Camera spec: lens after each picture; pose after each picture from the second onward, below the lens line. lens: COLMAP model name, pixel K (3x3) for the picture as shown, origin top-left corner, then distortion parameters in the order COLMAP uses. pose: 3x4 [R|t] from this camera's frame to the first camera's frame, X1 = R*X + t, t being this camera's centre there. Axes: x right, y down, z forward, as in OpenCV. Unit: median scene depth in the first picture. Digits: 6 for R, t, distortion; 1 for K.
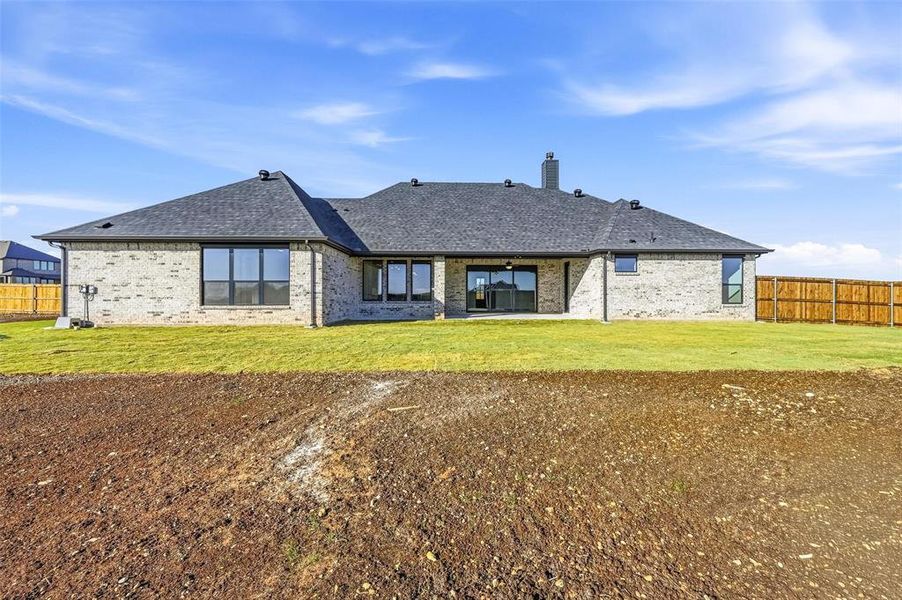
lens RADIAL K [[357.3, 0, 453.2], [0, 357.3, 301.5], [0, 0, 1]] dist [-0.001375, 0.000257]
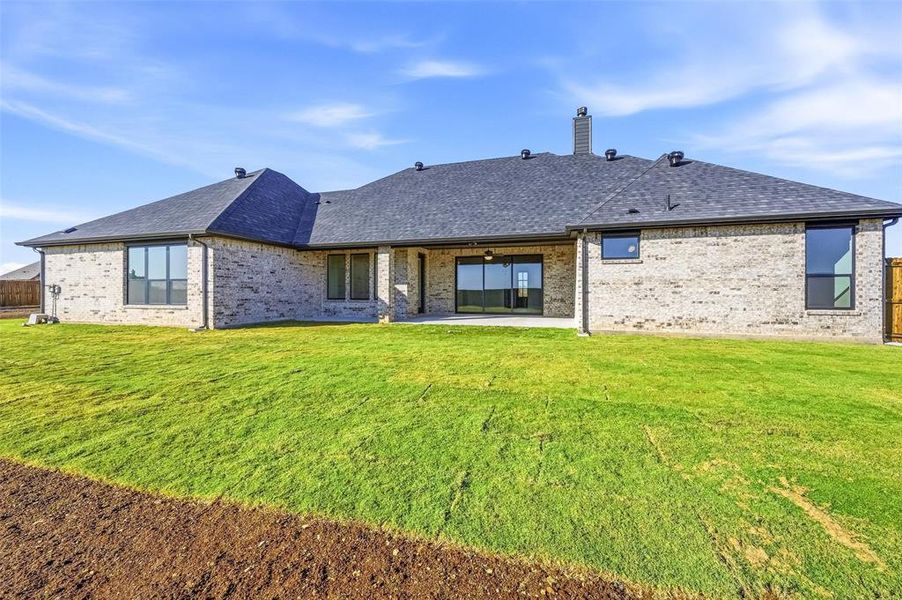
lens RADIAL K [[357.3, 0, 450.5], [0, 357.3, 300.7], [0, 0, 1]] dist [-0.001375, 0.000257]
pose [[0.947915, 0.006742, -0.318451, 0.395488], [-0.003569, 0.999938, 0.010547, -0.011304], [0.318503, -0.008861, 0.947881, 0.274646]]
